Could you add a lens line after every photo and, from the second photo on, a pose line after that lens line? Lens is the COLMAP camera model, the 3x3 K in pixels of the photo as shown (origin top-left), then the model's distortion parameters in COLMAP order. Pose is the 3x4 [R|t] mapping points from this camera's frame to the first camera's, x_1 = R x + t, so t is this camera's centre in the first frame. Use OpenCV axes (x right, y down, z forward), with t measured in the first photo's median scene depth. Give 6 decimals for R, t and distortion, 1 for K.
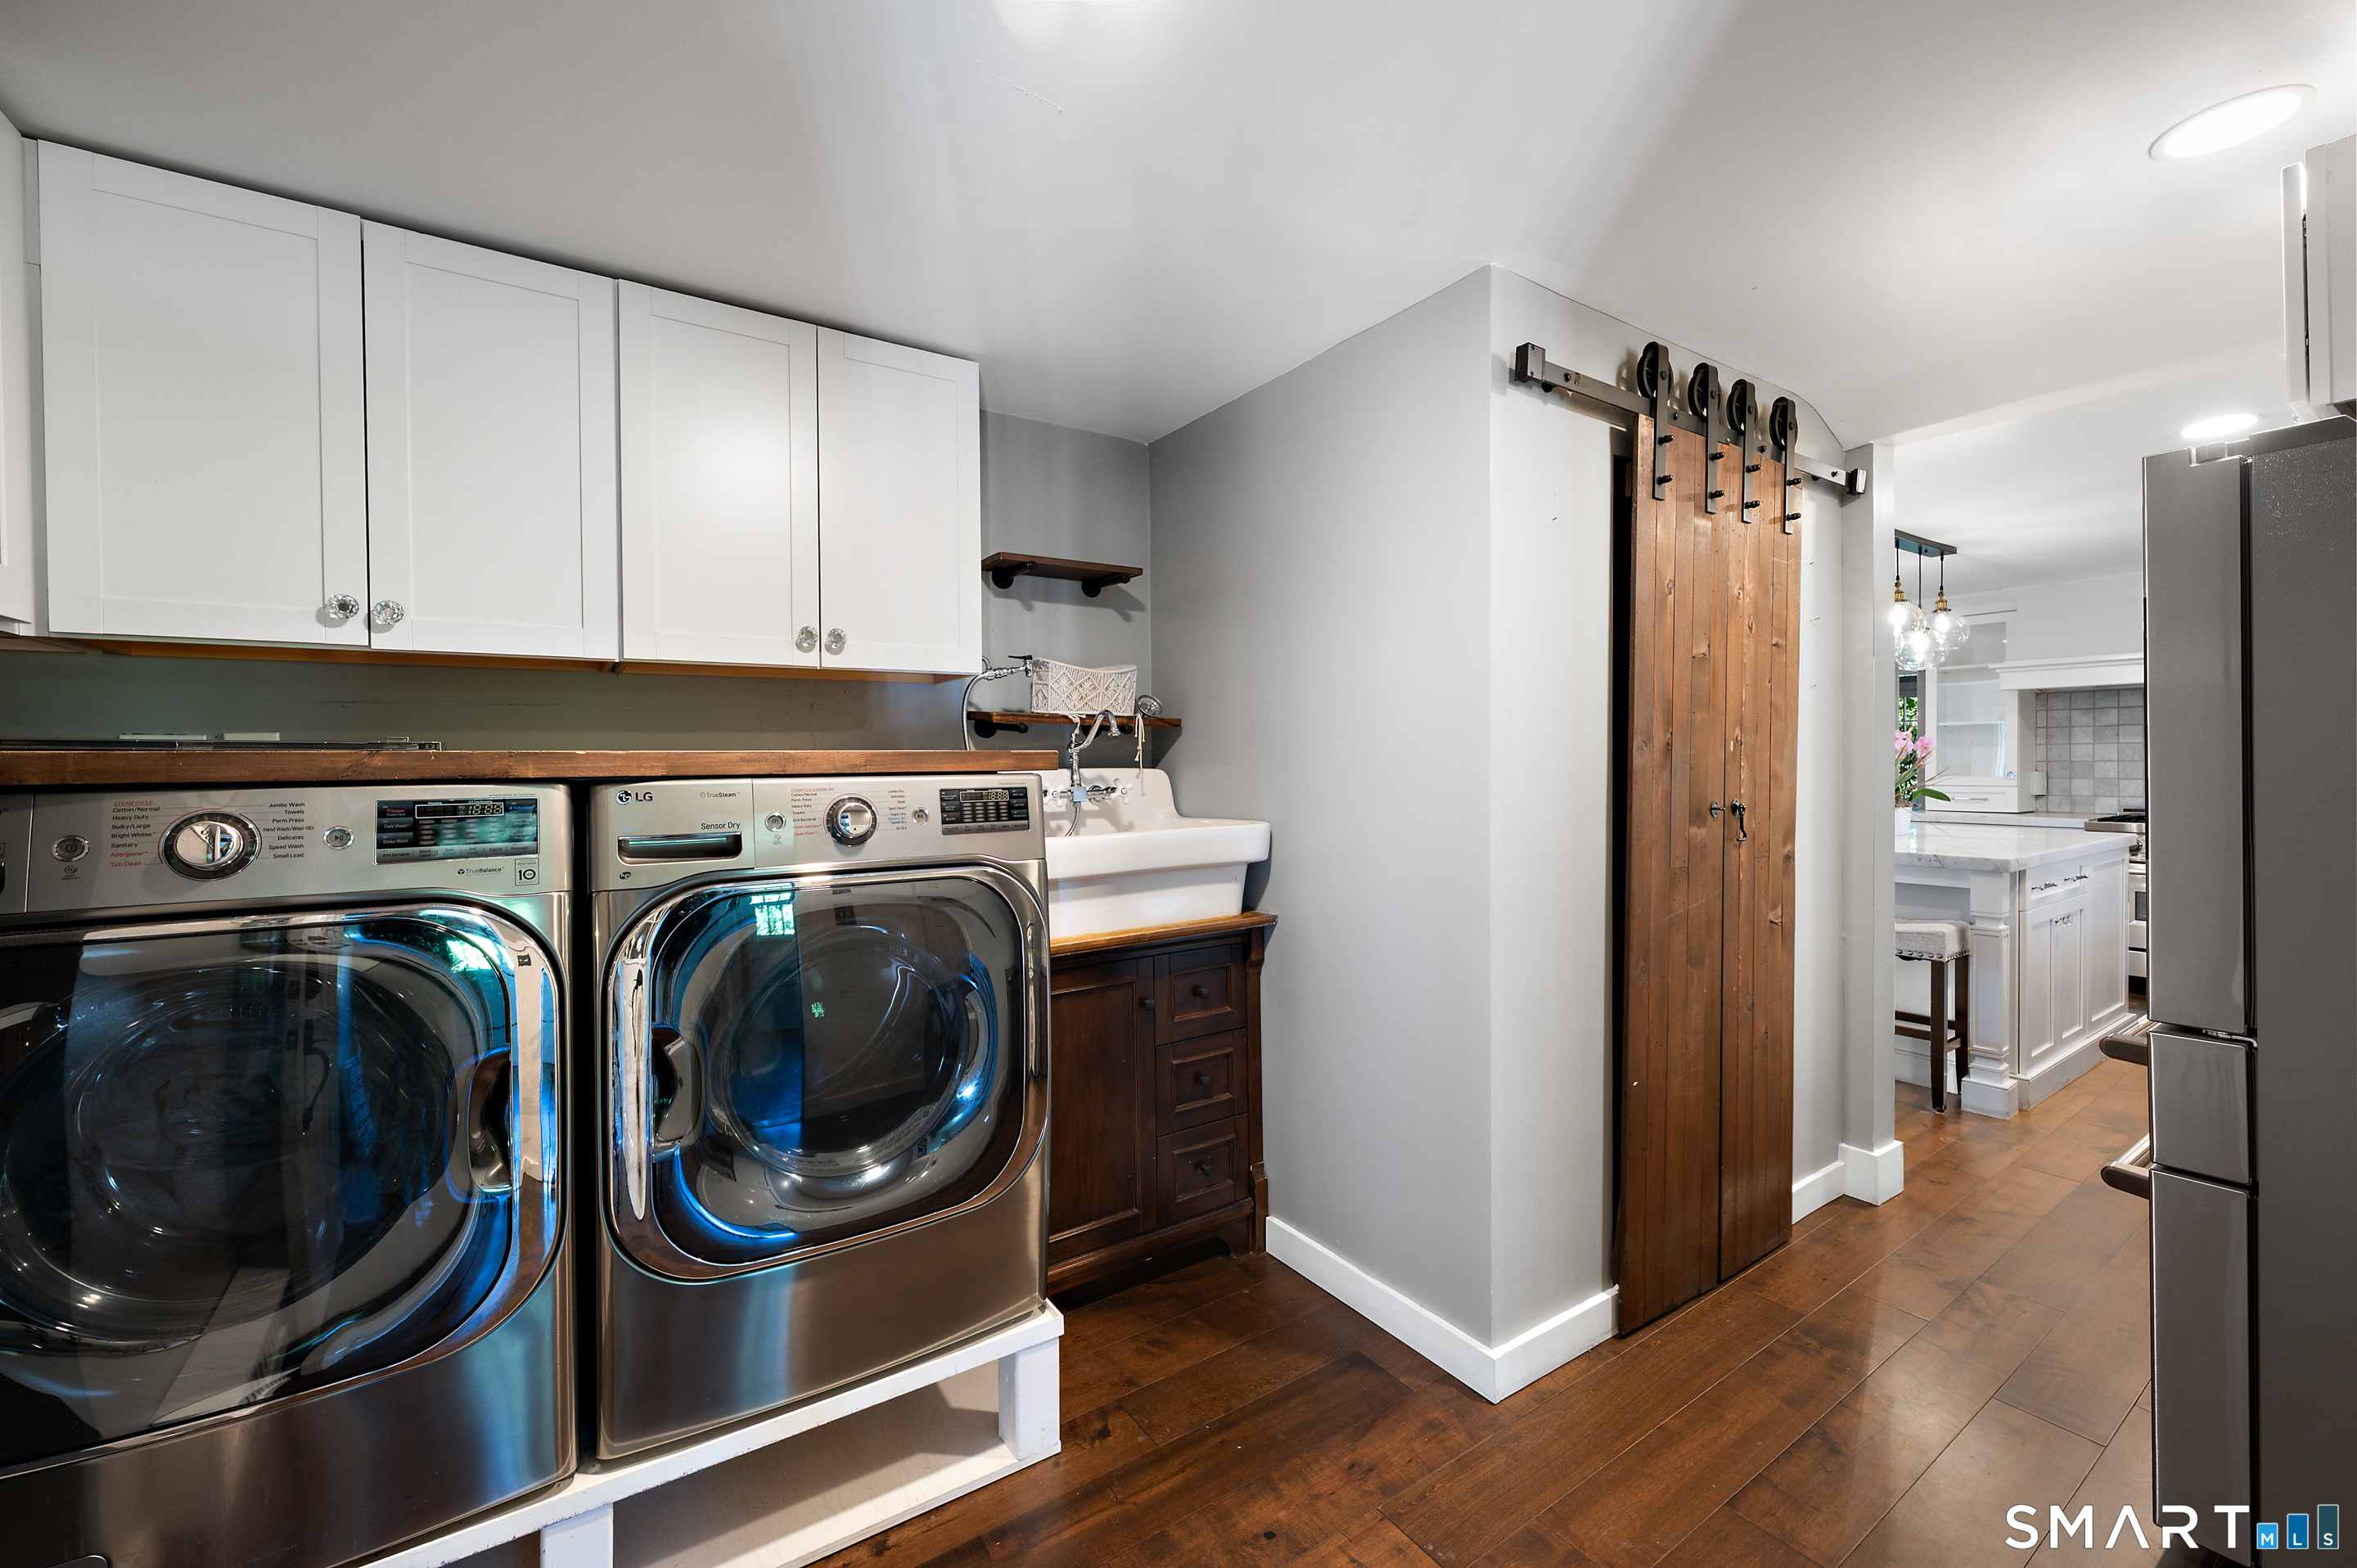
lens RADIAL K [[950.8, 0, 1174.8], [0, 950.8, 779.4], [0, 0, 1]] dist [0.002081, 0.000195]
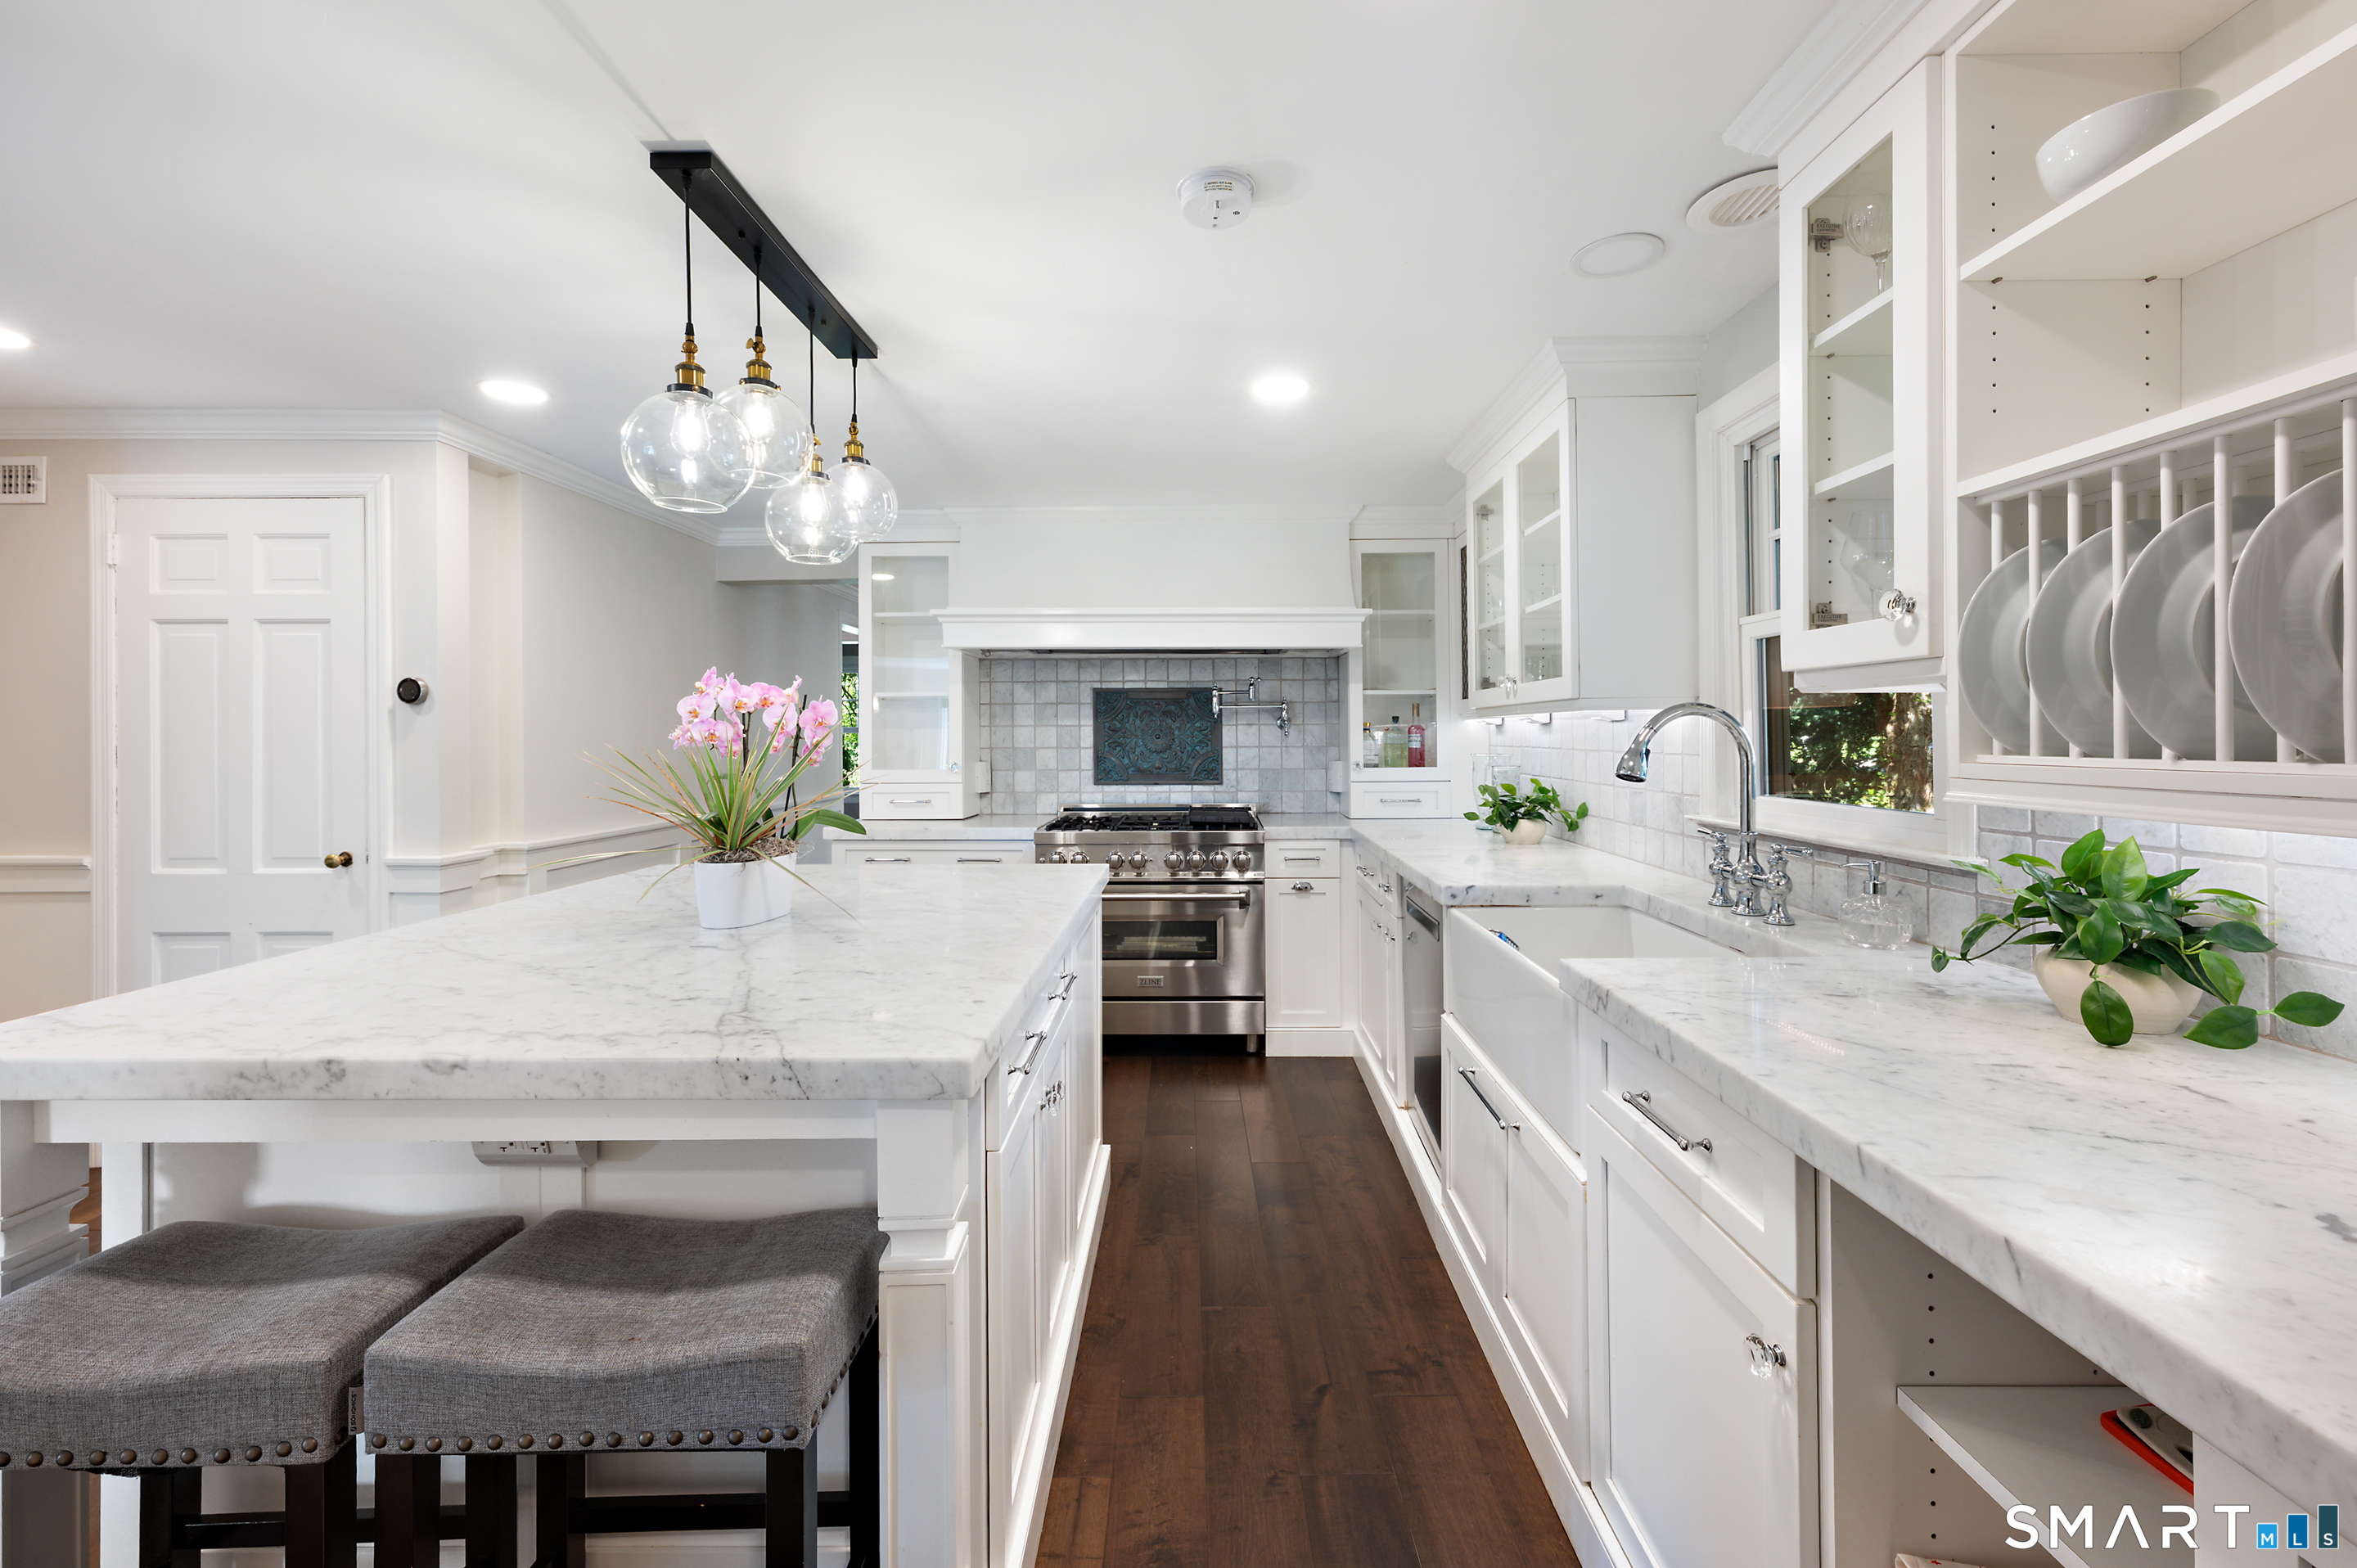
lens RADIAL K [[950.8, 0, 1201.3], [0, 950.8, 738.1], [0, 0, 1]] dist [0.002081, 0.000195]
pose [[0.556797, 0.008612, 0.830604, 0.387585], [0.009551, 0.999814, -0.016769, -0.012934], [-0.830594, 0.017271, 0.556611, 0.448290]]
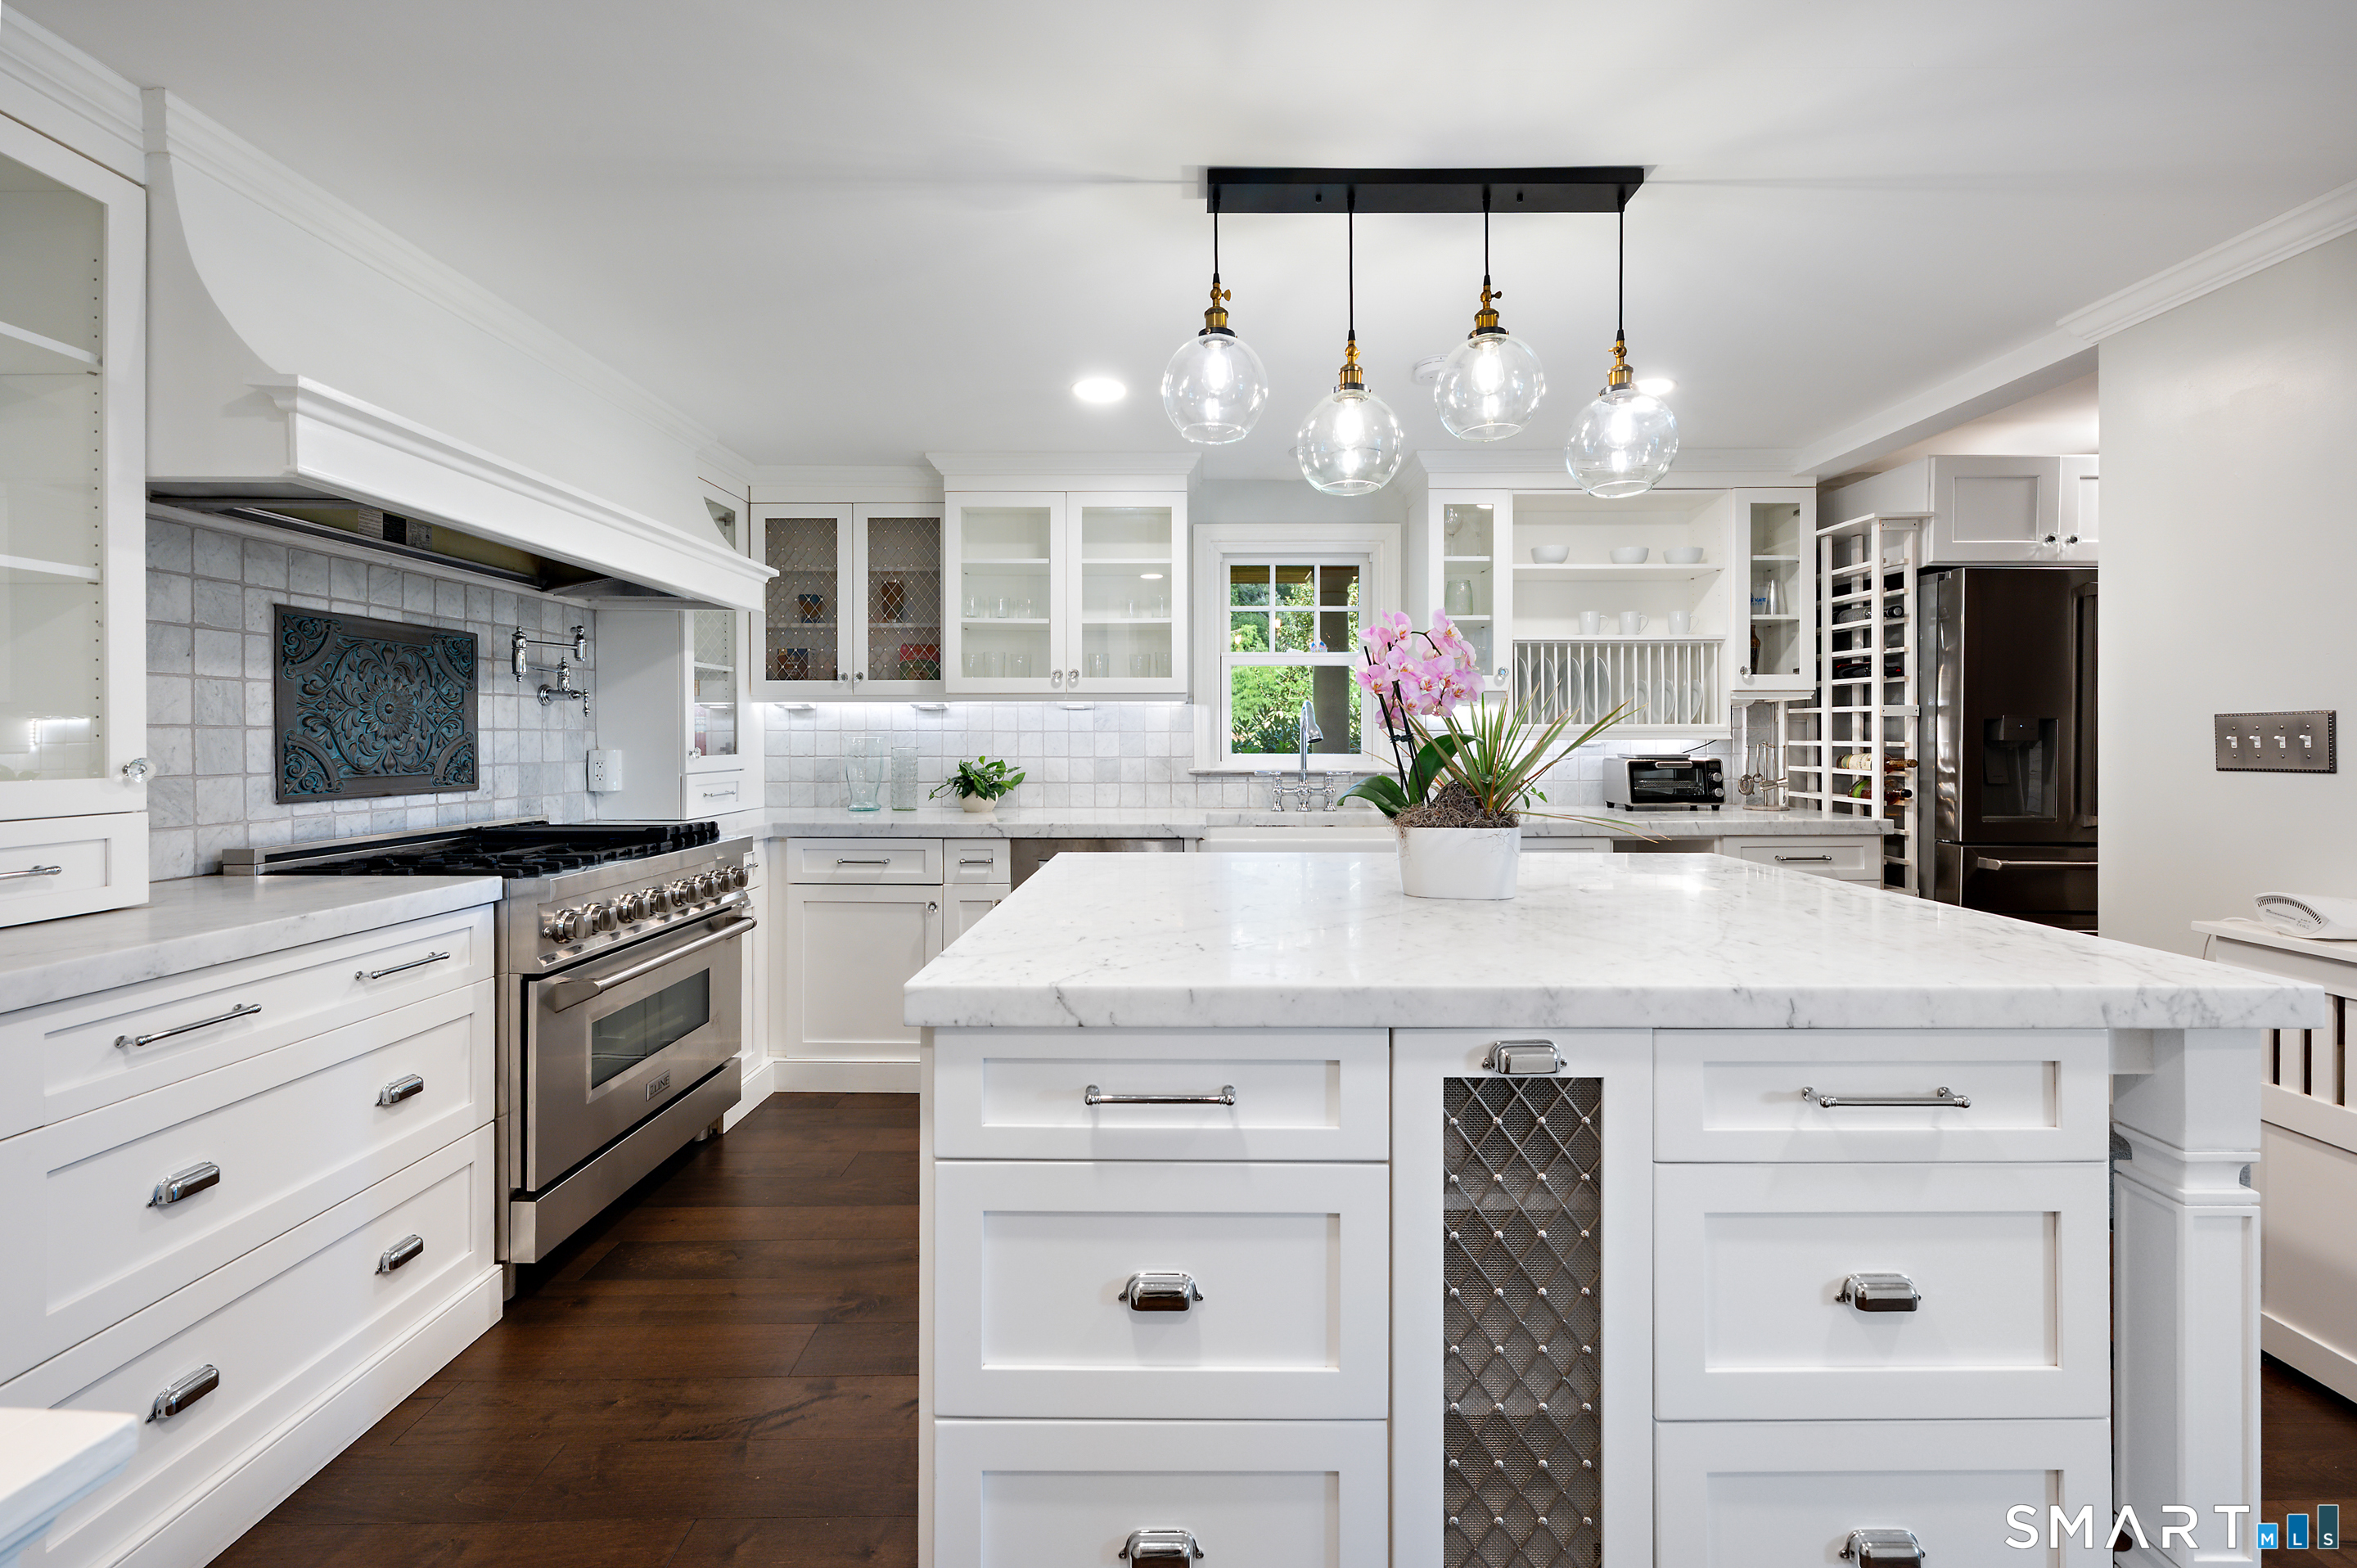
lens RADIAL K [[950.8, 0, 1193.4], [0, 950.8, 738.8], [0, 0, 1]] dist [0.002081, 0.000195]
pose [[-0.836472, 0.012970, 0.547856, 0.480062], [0.020013, 0.999776, 0.006888, -0.009683], [-0.547644, 0.016726, -0.836544, 1.088407]]
